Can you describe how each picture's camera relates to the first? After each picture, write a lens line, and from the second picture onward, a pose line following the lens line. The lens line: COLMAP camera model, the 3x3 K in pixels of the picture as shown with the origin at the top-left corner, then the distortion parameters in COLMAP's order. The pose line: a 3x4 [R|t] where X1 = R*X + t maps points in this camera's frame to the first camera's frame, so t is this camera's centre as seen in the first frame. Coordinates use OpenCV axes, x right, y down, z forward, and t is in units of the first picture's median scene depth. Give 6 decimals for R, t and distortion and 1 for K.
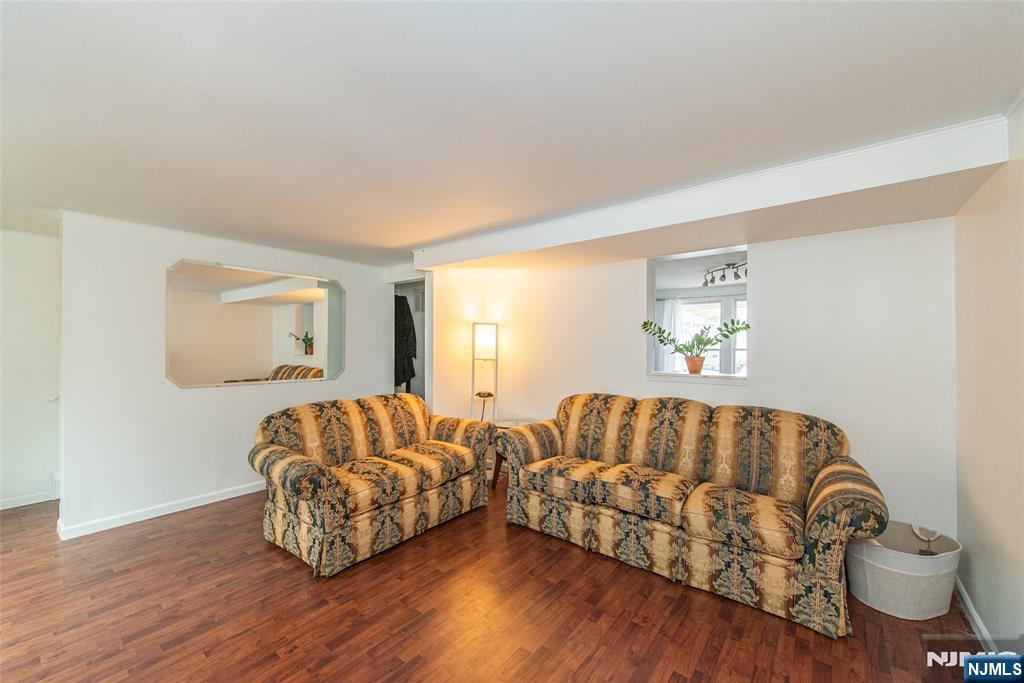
lens RADIAL K [[404.6, 0, 512.0], [0, 404.6, 341.5], [0, 0, 1]] dist [0.000425, -0.000142]
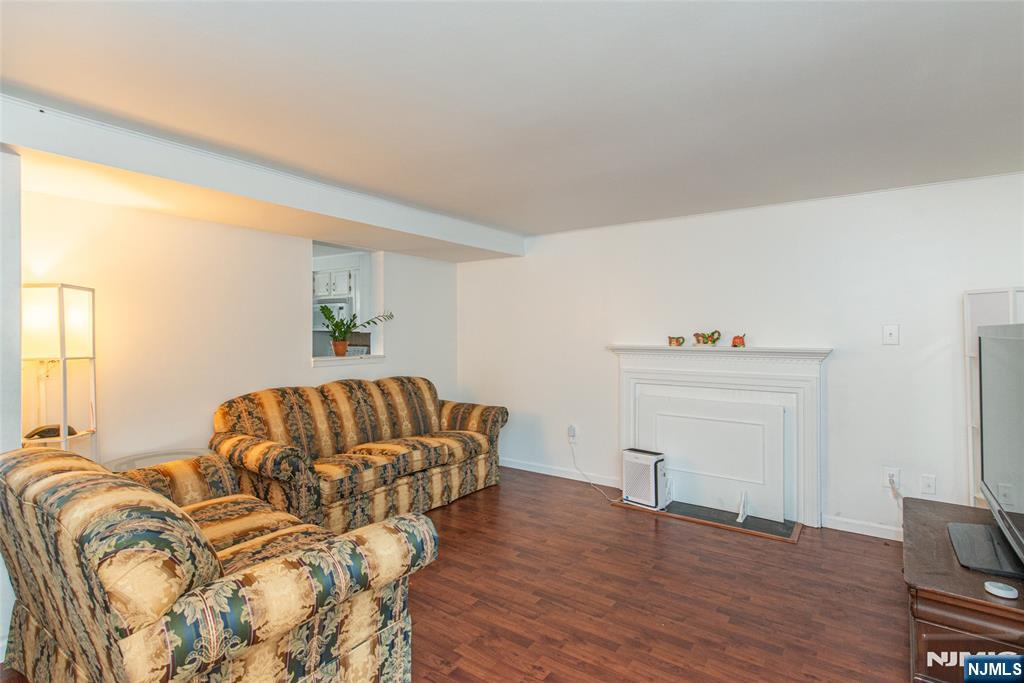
lens RADIAL K [[506.8, 0, 512.0], [0, 506.8, 341.5], [0, 0, 1]] dist [0.002475, -0.000095]
pose [[-0.058726, -0.023157, 0.998006, -1.155937], [-0.006956, 0.999716, 0.022787, 0.008132], [-0.998250, -0.005604, -0.058870, 0.791812]]
